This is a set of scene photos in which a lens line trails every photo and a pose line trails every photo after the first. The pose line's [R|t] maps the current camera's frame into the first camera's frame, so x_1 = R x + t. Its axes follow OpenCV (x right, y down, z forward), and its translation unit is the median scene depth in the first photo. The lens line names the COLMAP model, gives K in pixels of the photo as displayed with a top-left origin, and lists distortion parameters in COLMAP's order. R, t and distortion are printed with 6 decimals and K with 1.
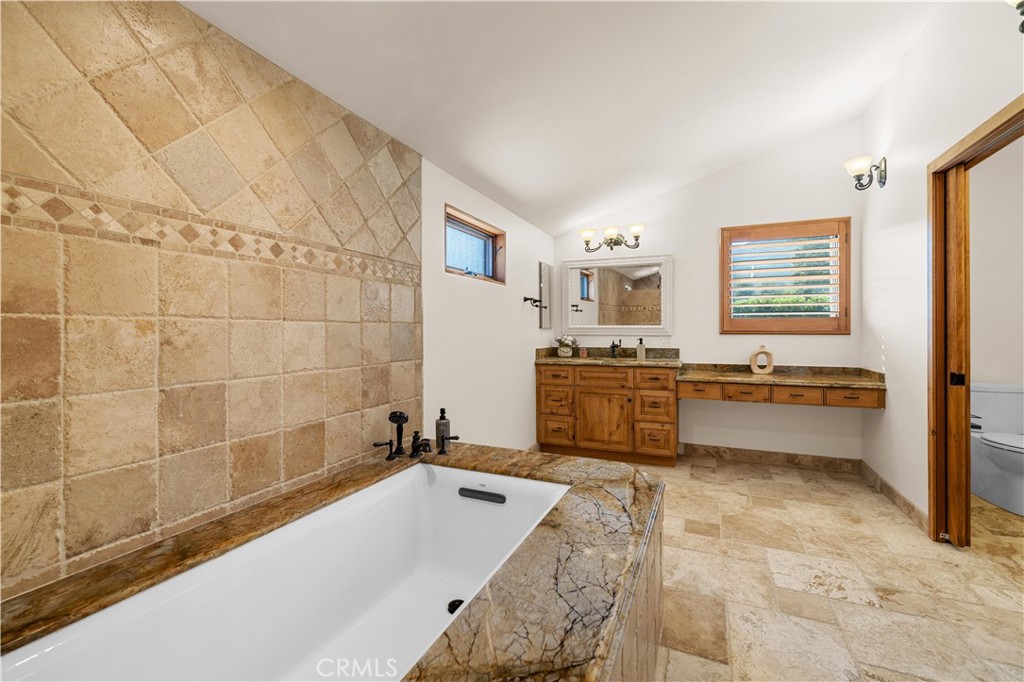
lens RADIAL K [[436.0, 0, 506.4], [0, 436.0, 332.9], [0, 0, 1]] dist [0.002899, -0.000224]
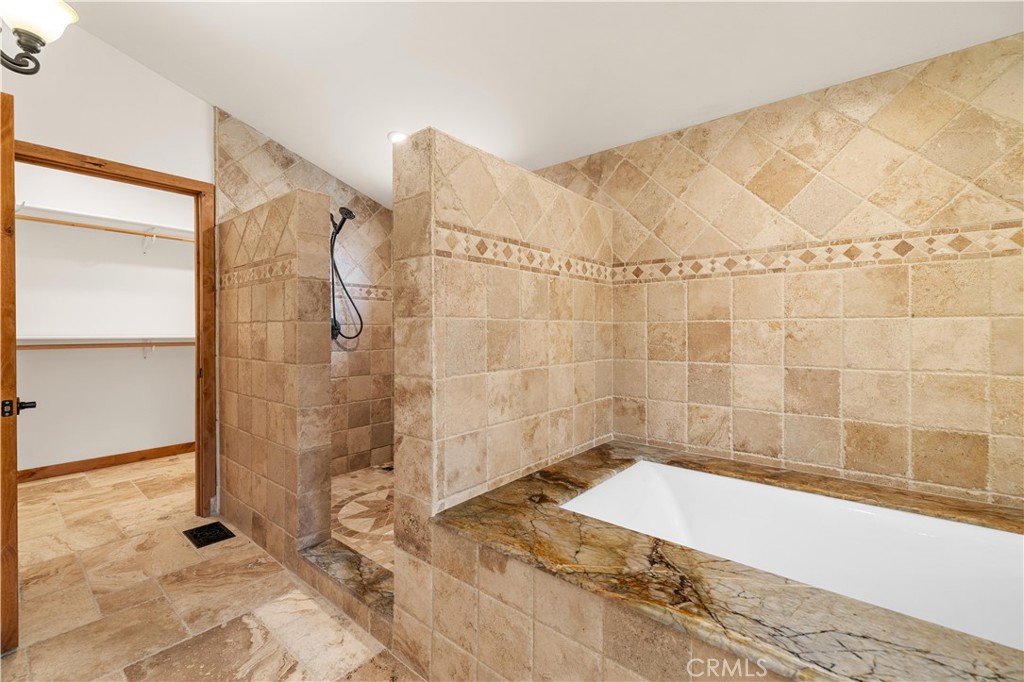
lens RADIAL K [[436.0, 0, 512.3], [0, 436.0, 331.1], [0, 0, 1]] dist [0.002899, -0.000224]
pose [[-0.263260, 0.004365, -0.964715, 0.830320], [-0.000218, 0.999989, 0.004585, -0.001173], [0.964725, 0.001417, -0.263256, 0.463221]]
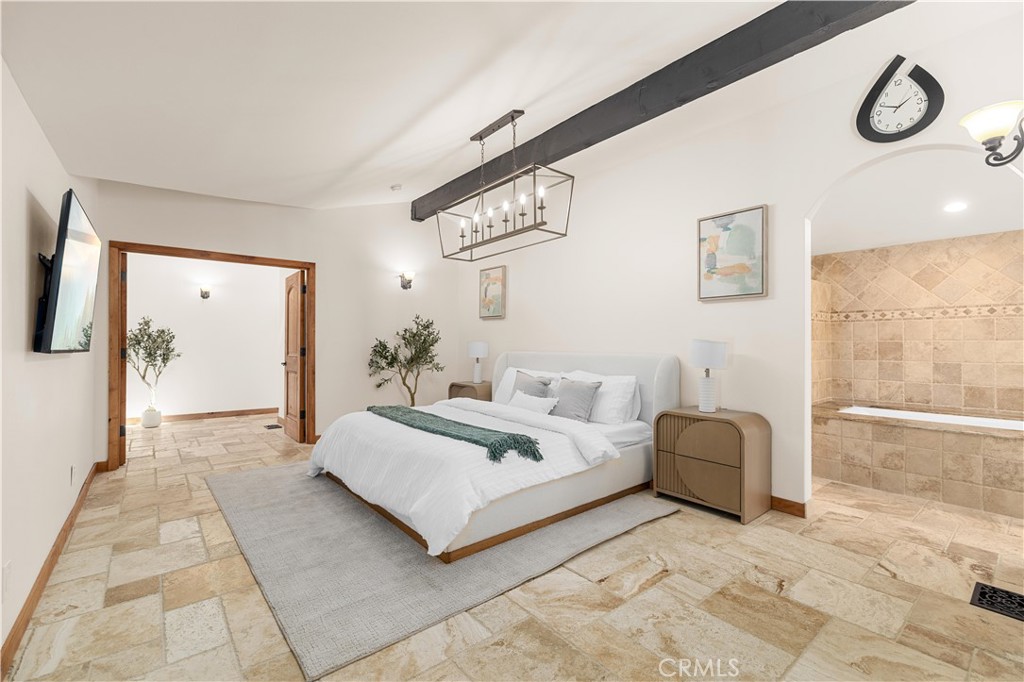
lens RADIAL K [[436.0, 0, 517.5], [0, 436.0, 341.2], [0, 0, 1]] dist [0.002899, -0.000224]
pose [[-0.449906, -0.000011, -0.893076, 3.304954], [0.001677, 0.999998, -0.000857, -0.030268], [0.893074, -0.001884, -0.449906, -0.286983]]
